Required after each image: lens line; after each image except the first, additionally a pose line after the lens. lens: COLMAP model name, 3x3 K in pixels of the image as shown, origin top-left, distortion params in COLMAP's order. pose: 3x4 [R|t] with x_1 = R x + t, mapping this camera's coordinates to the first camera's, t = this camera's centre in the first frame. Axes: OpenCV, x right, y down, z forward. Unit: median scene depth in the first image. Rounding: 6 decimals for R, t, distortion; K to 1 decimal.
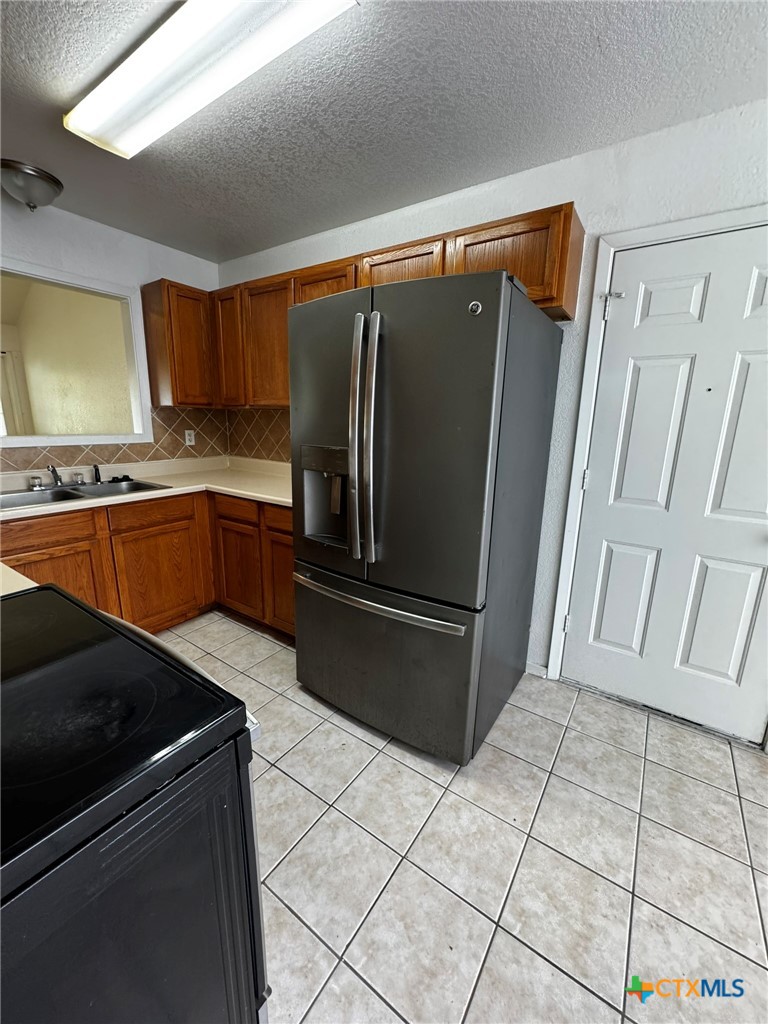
lens RADIAL K [[409.5, 0, 385.1], [0, 409.5, 511.2], [0, 0, 1]] dist [-0.002868, 0.000416]
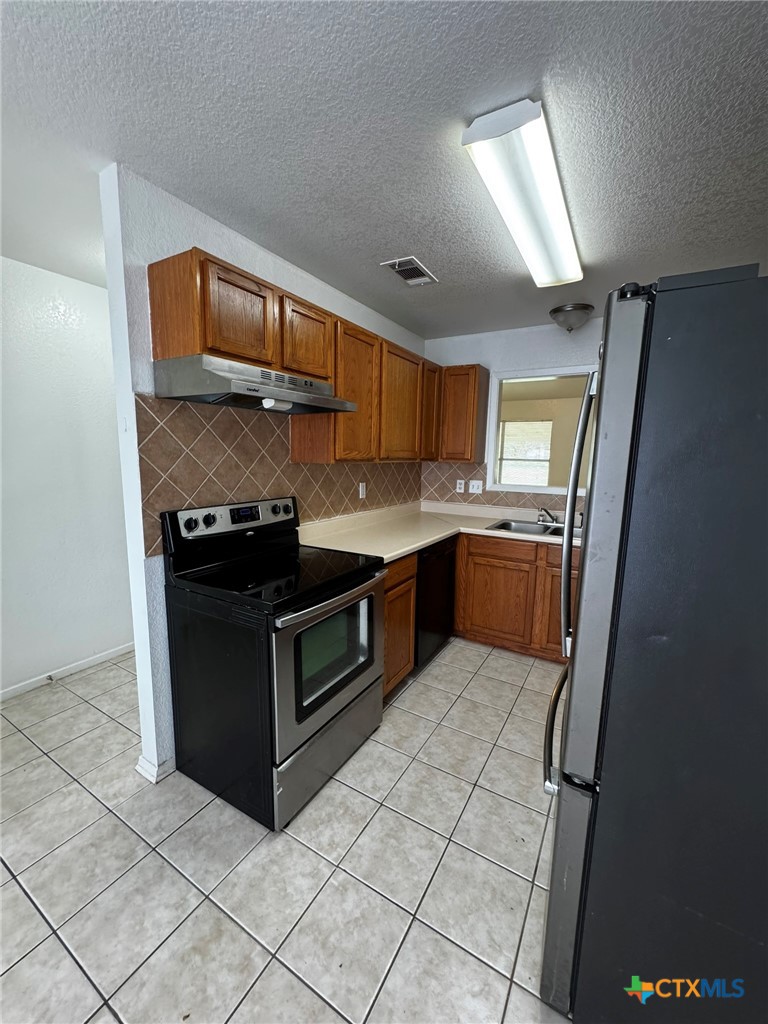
lens RADIAL K [[409.5, 0, 385.3], [0, 409.5, 511.2], [0, 0, 1]] dist [-0.002868, 0.000416]
pose [[0.065894, 0.120395, -0.990537, 0.678179], [-0.238568, 0.965805, 0.101518, -0.147287], [0.968888, 0.229621, 0.092363, 0.453199]]
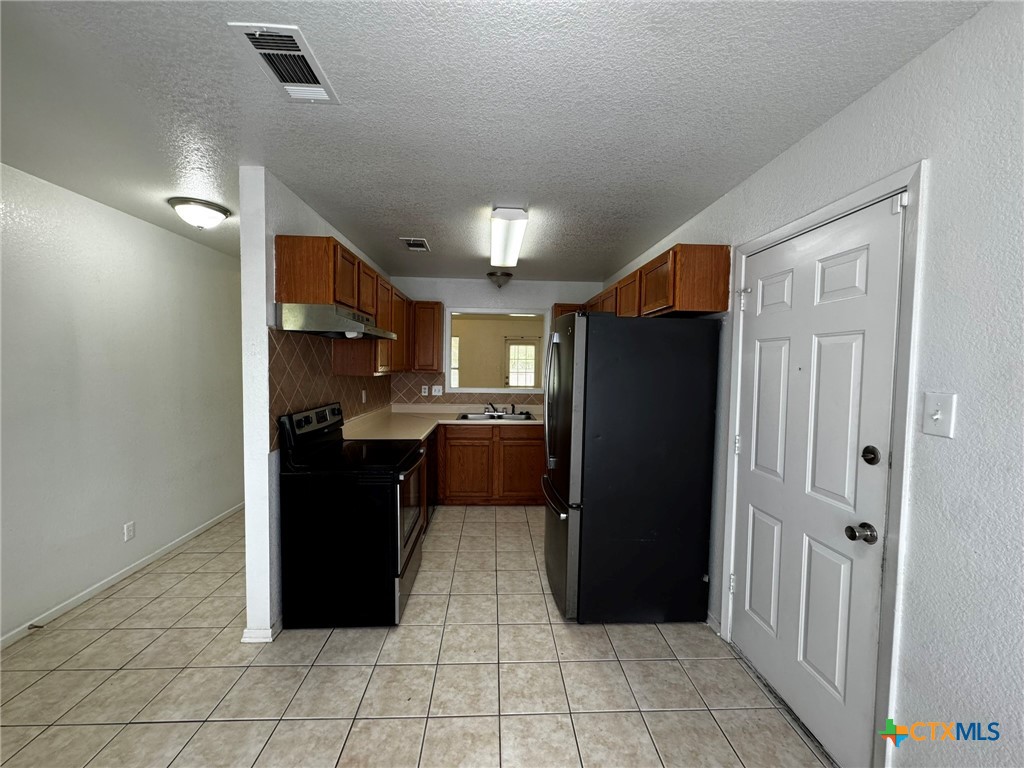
lens RADIAL K [[409.5, 0, 511.5], [0, 409.5, 384.1], [0, 0, 1]] dist [-0.002868, 0.000416]
pose [[0.603107, 0.027357, -0.797191, 1.114665], [-0.180227, 0.978240, -0.102780, -0.014995], [0.777033, 0.205663, 0.594915, -0.188052]]
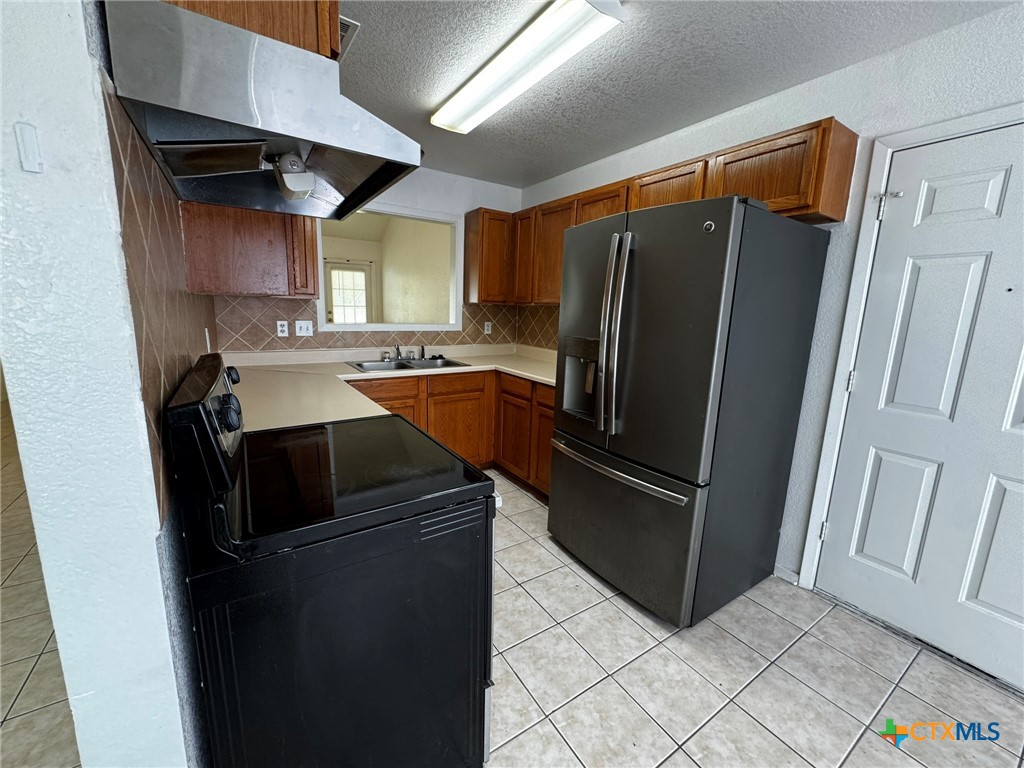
lens RADIAL K [[409.5, 0, 511.2], [0, 409.5, 383.1], [0, 0, 1]] dist [-0.002868, 0.000416]
pose [[0.924719, 0.076310, -0.372923, 0.119363], [-0.095338, 0.994904, -0.032821, 0.039394], [0.368518, 0.065904, 0.927281, -0.213934]]
